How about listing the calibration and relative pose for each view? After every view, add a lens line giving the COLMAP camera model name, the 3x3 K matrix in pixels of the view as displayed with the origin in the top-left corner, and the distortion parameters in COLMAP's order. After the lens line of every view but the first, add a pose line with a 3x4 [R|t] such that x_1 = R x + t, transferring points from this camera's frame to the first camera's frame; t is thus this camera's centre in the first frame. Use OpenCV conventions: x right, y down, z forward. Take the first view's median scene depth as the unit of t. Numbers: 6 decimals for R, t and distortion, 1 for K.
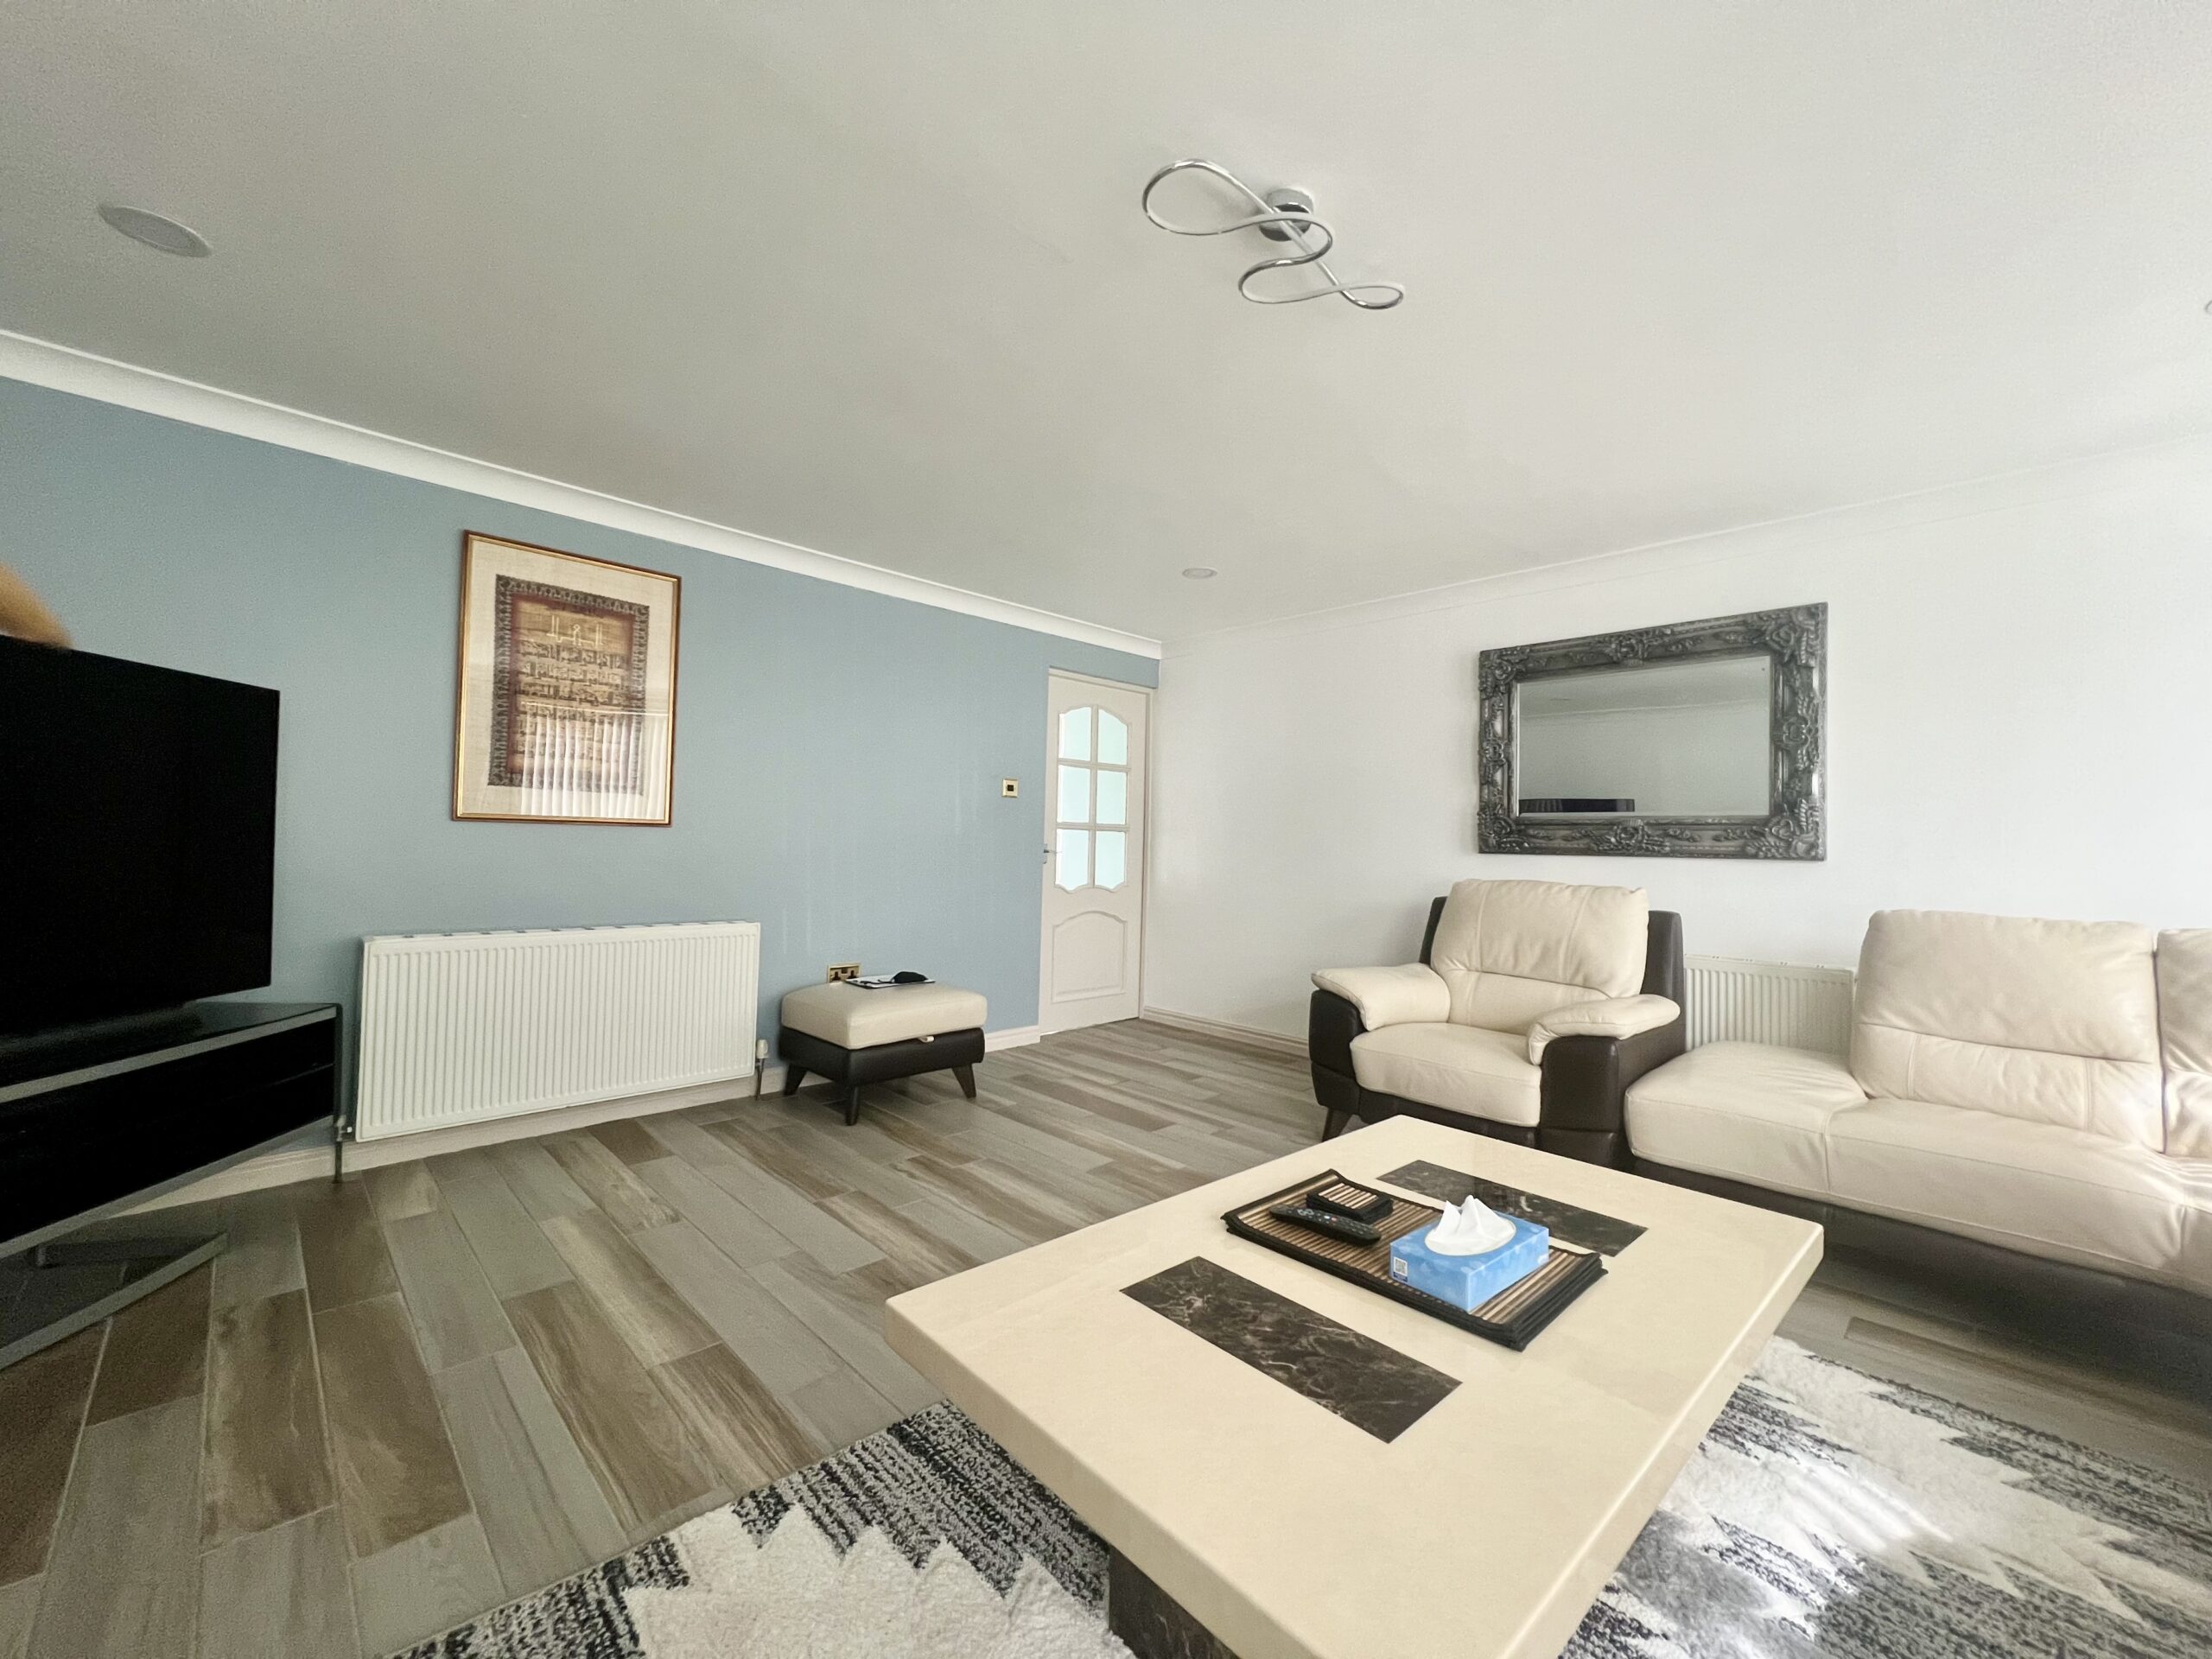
lens RADIAL K [[885.4, 0, 1109.4], [0, 885.4, 831.1], [0, 0, 1]] dist [0.004234, -0.000589]
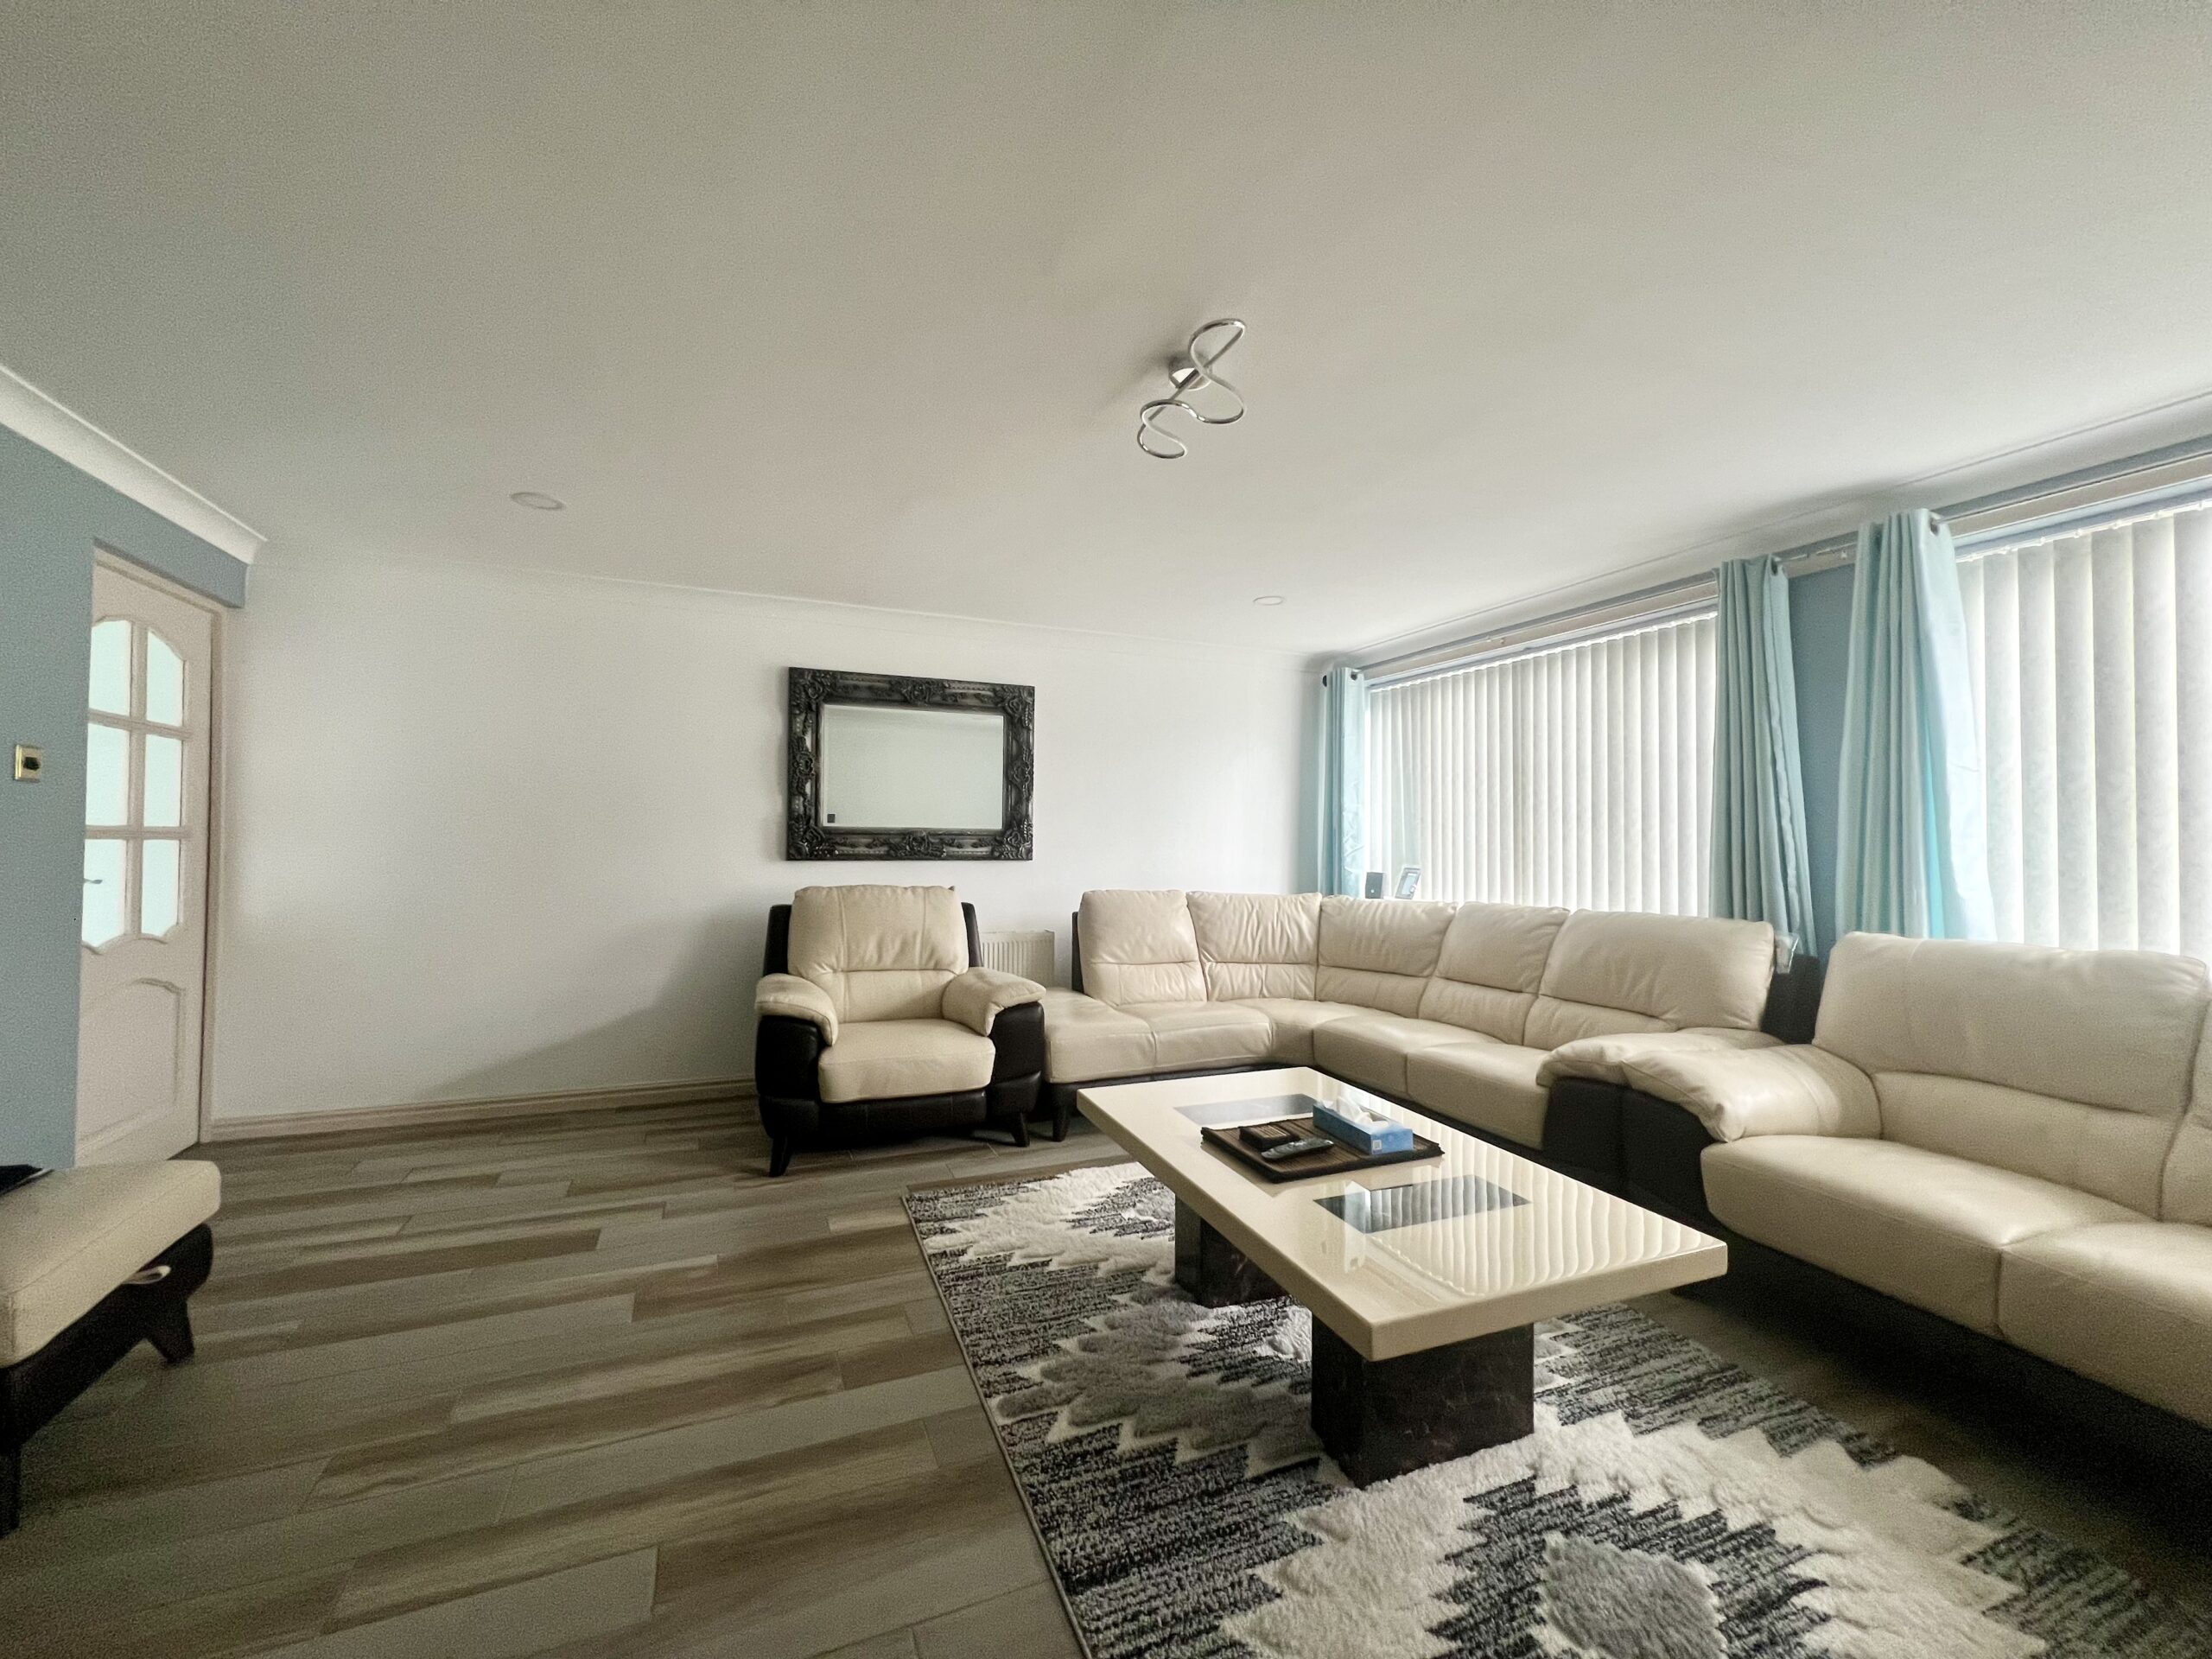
lens RADIAL K [[885.4, 0, 1097.7], [0, 885.4, 836.0], [0, 0, 1]] dist [0.004234, -0.000589]
pose [[0.364931, -0.013598, 0.930935, -0.504518], [-0.014741, 0.999684, 0.020380, -0.036479], [-0.930918, -0.021160, 0.364615, 0.333774]]
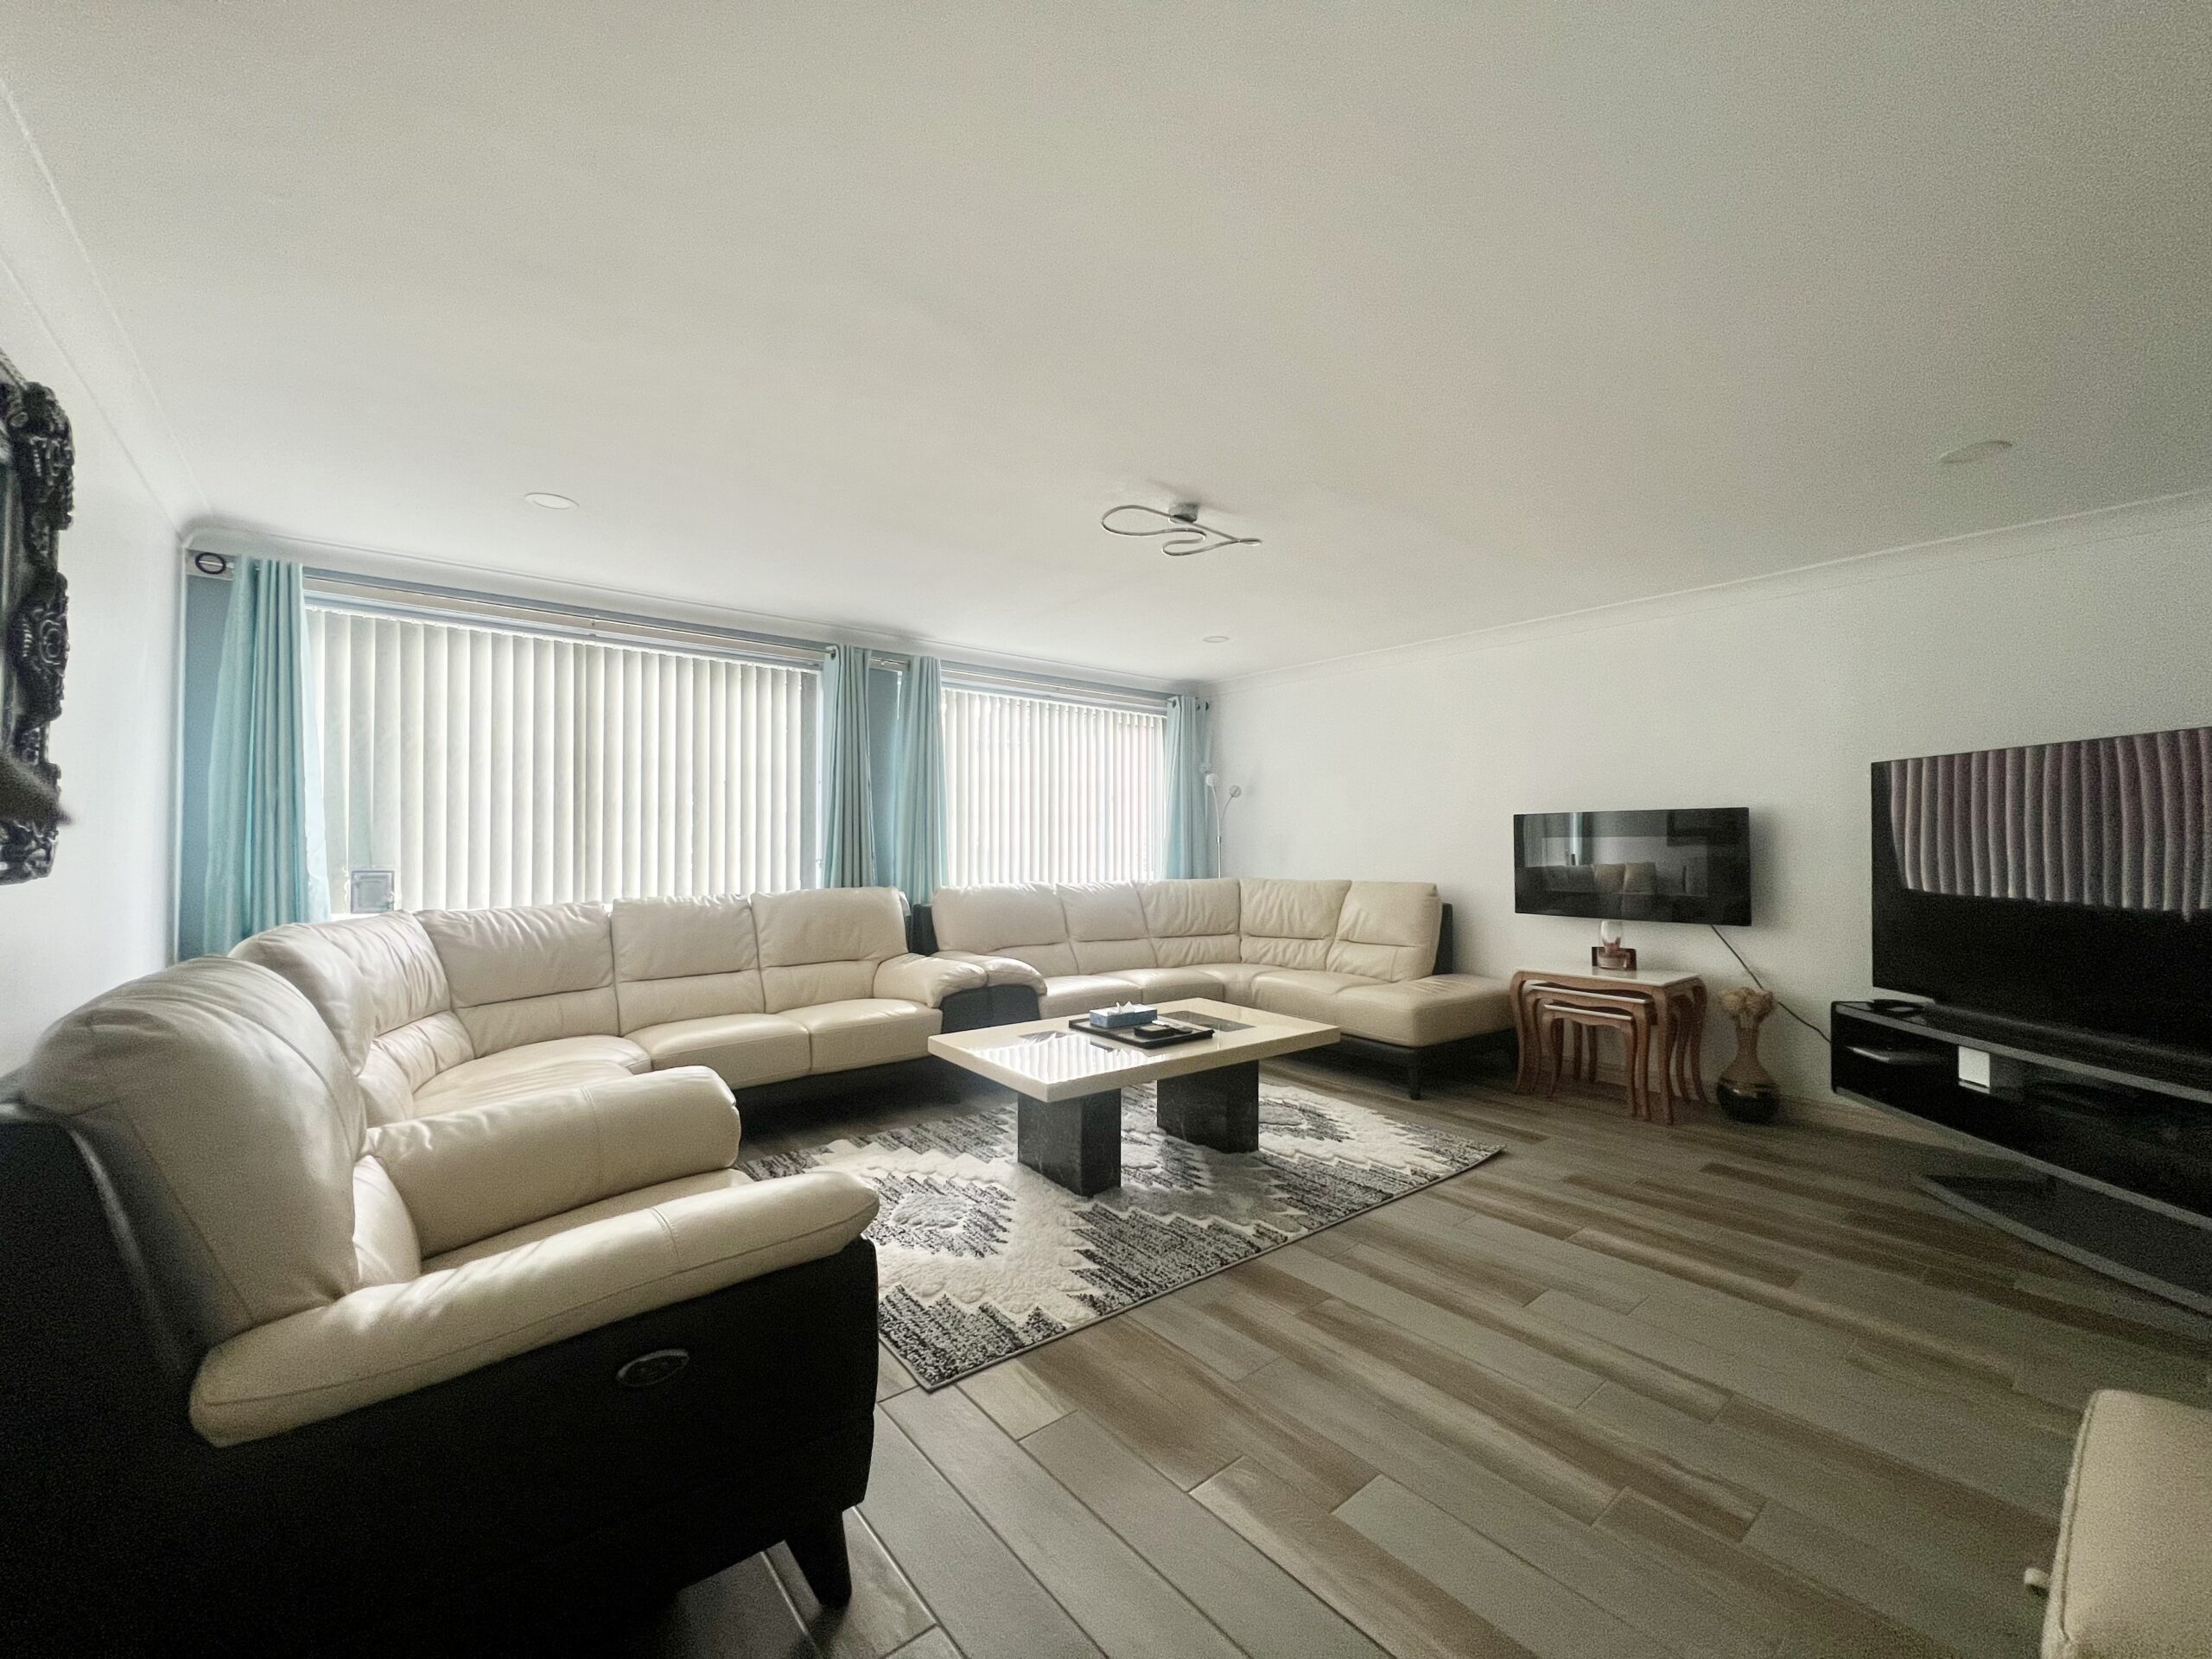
lens RADIAL K [[885.4, 0, 1112.6], [0, 885.4, 828.9], [0, 0, 1]] dist [0.004234, -0.000589]
pose [[-0.996491, -0.020274, 0.081206, 0.088774], [-0.022747, 0.999302, -0.029648, -0.000099], [-0.080548, -0.031391, -0.996256, 1.398294]]
